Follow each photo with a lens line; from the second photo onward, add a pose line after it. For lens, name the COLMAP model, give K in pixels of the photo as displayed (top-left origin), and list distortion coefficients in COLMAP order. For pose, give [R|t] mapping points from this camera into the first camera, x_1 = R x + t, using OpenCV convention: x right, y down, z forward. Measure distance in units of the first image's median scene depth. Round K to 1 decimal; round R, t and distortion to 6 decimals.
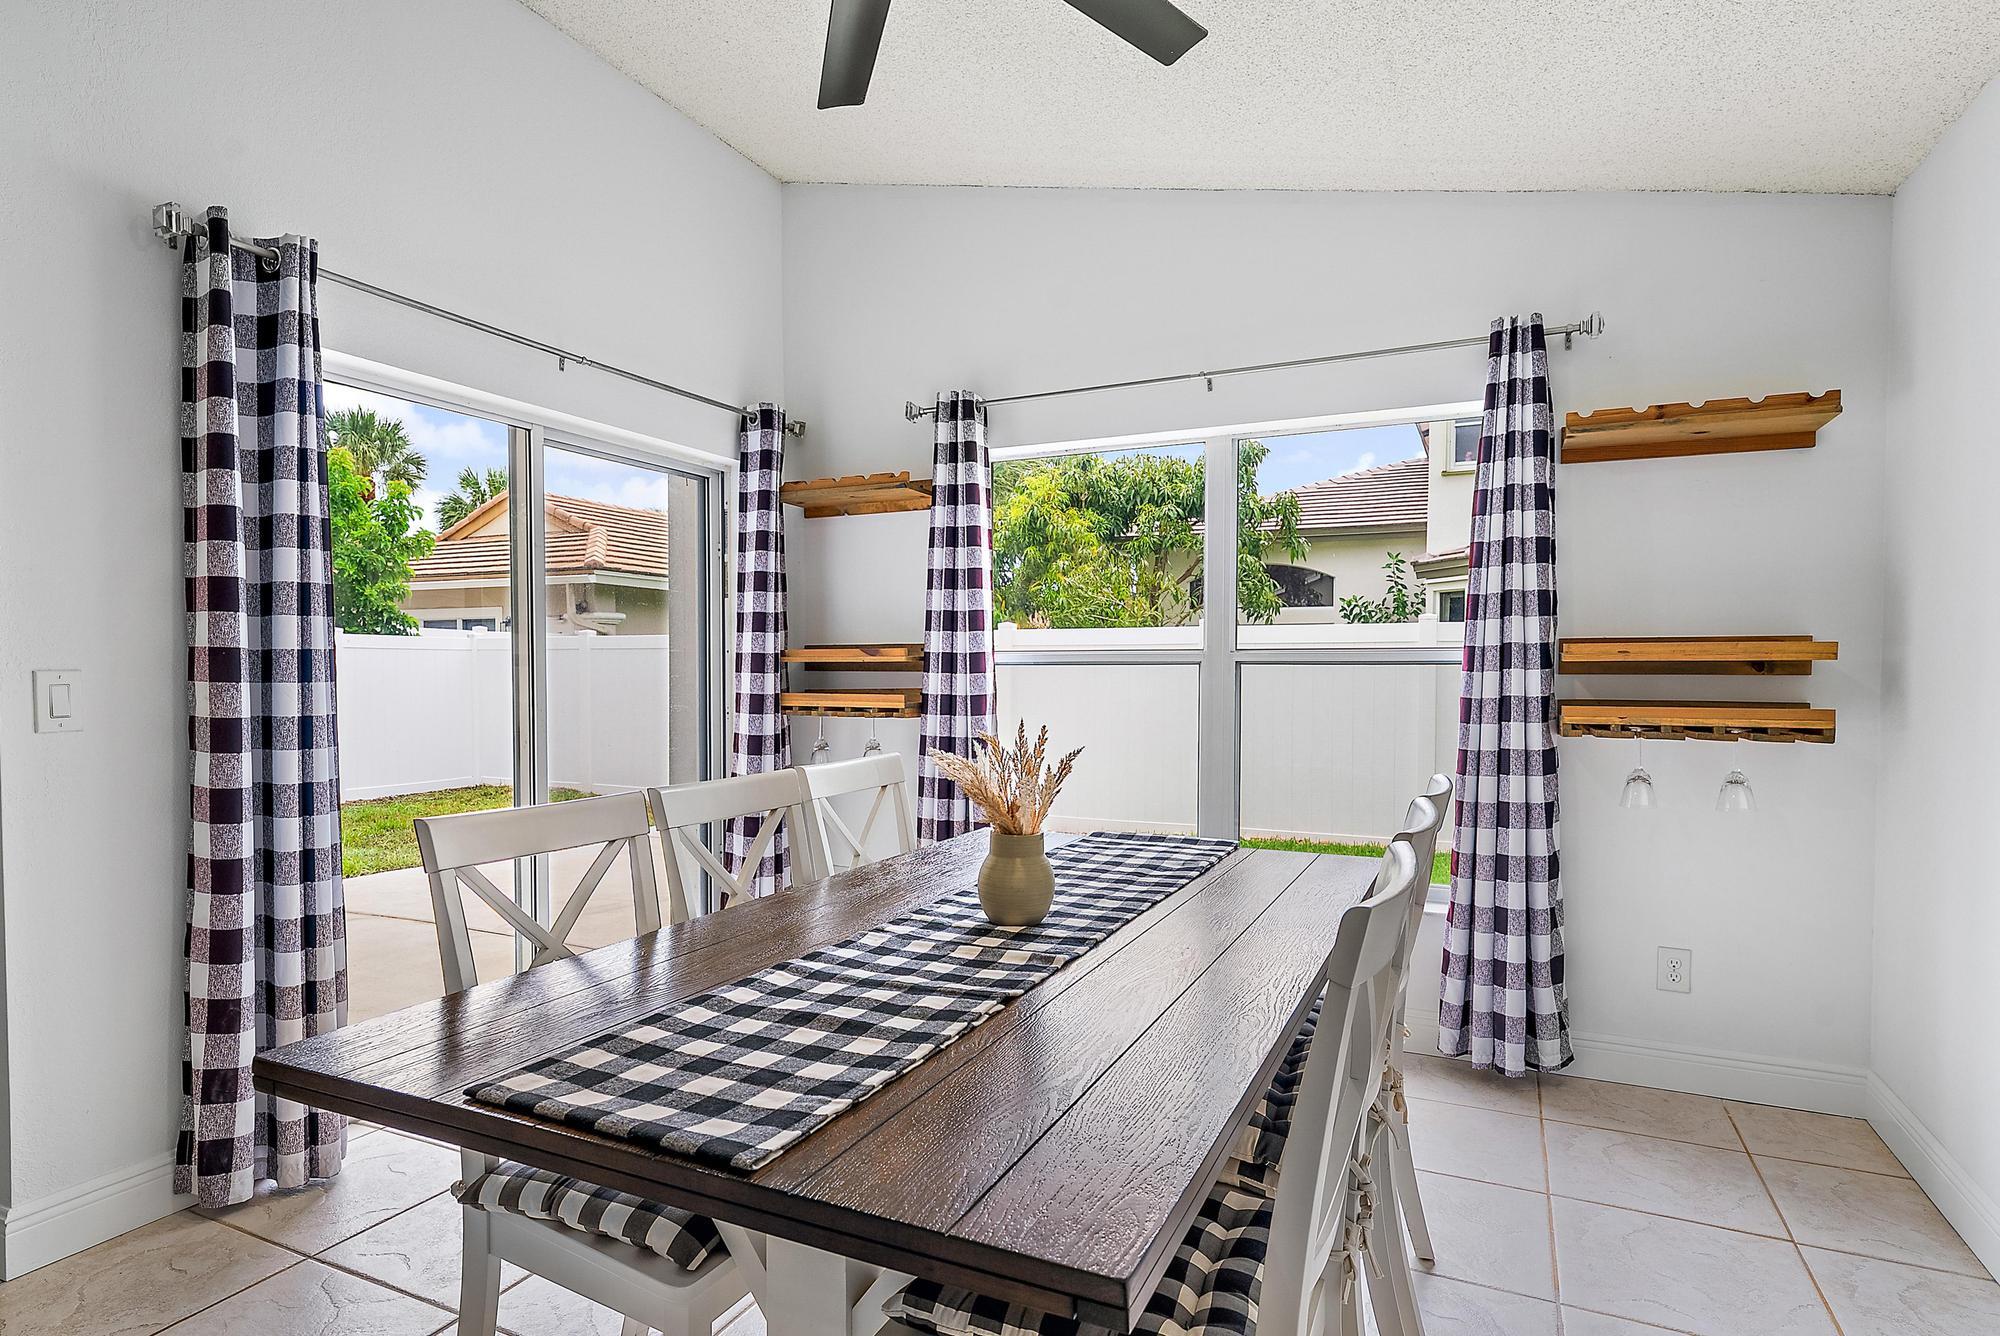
lens RADIAL K [[1064.7, 0, 995.8], [0, 1064.7, 683.8], [0, 0, 1]] dist [0.003371, -0.000198]
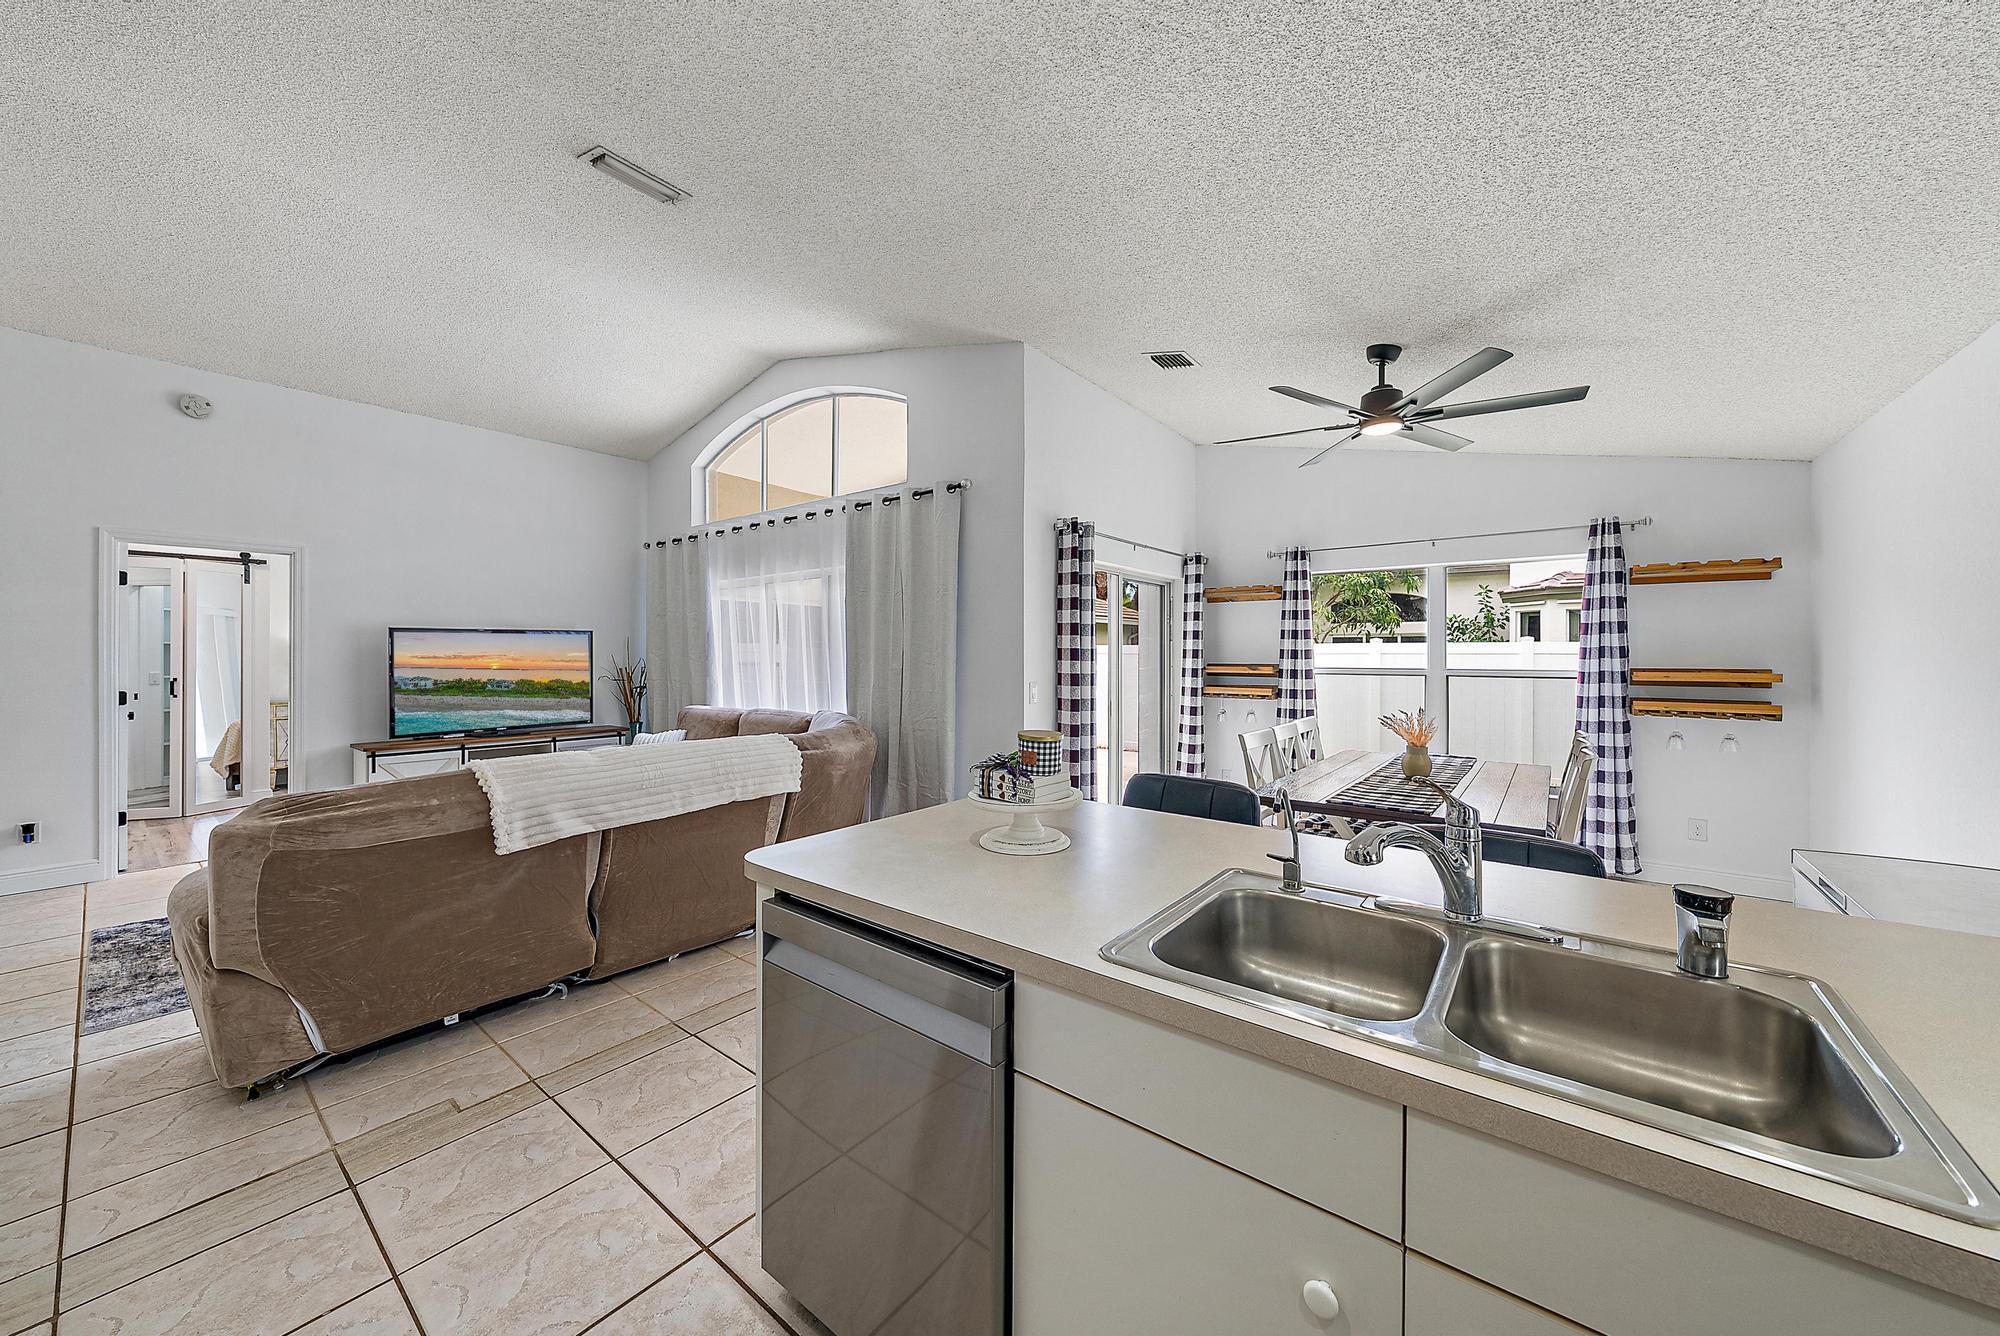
lens RADIAL K [[713.1, 0, 1005.1], [0, 713.1, 647.0], [0, 0, 1]] dist [-0.002671, -0.000175]
pose [[0.976408, -0.000008, -0.215934, -0.375783], [-0.005939, 0.999621, -0.026891, -0.040104], [0.215852, 0.027539, 0.976038, -0.642386]]
